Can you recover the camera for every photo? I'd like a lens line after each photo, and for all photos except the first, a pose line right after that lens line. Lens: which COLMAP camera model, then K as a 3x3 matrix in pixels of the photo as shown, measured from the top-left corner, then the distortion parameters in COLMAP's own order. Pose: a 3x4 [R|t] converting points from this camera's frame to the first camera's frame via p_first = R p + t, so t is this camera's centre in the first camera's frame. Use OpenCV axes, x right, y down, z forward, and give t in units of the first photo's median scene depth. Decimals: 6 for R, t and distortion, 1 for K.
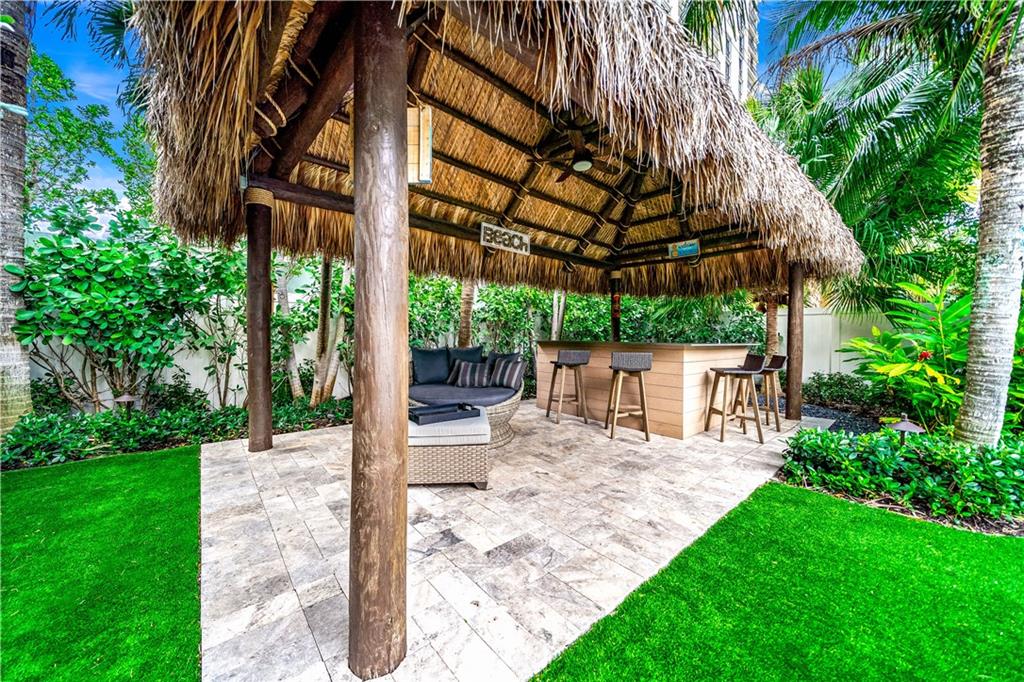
lens RADIAL K [[358.6, 0, 489.8], [0, 358.6, 324.9], [0, 0, 1]] dist [-0.005567, 0.000171]
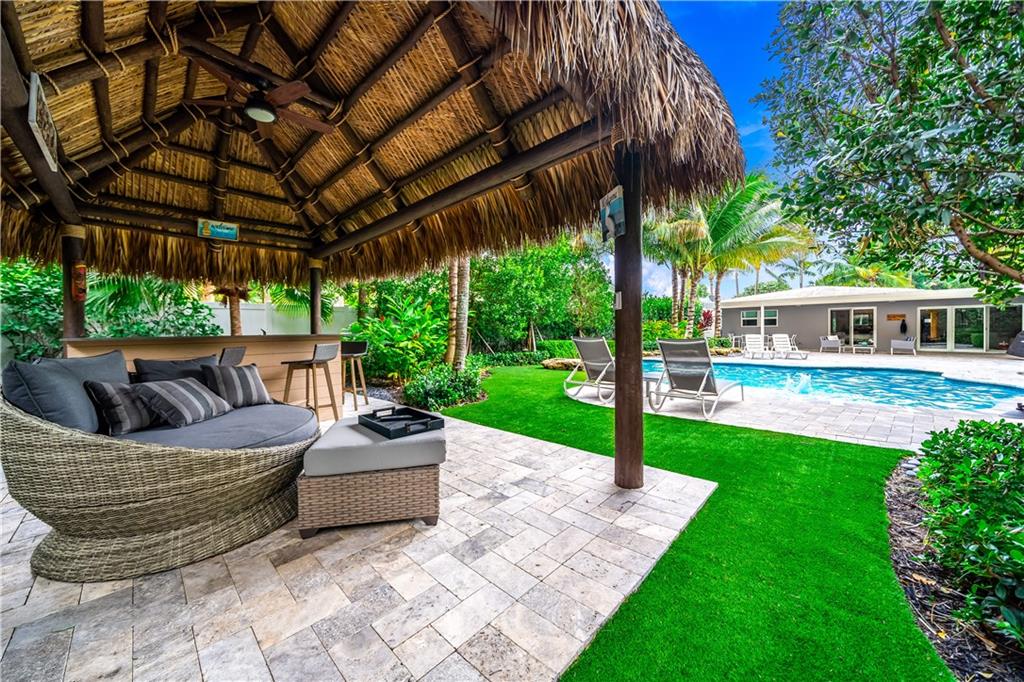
lens RADIAL K [[358.6, 0, 510.0], [0, 358.6, 343.5], [0, 0, 1]] dist [-0.005567, 0.000171]
pose [[-0.110788, -0.056285, 0.992249, -0.816729], [-0.025421, 0.998229, 0.053786, 0.006273], [-0.993519, -0.019265, -0.112023, 0.704765]]
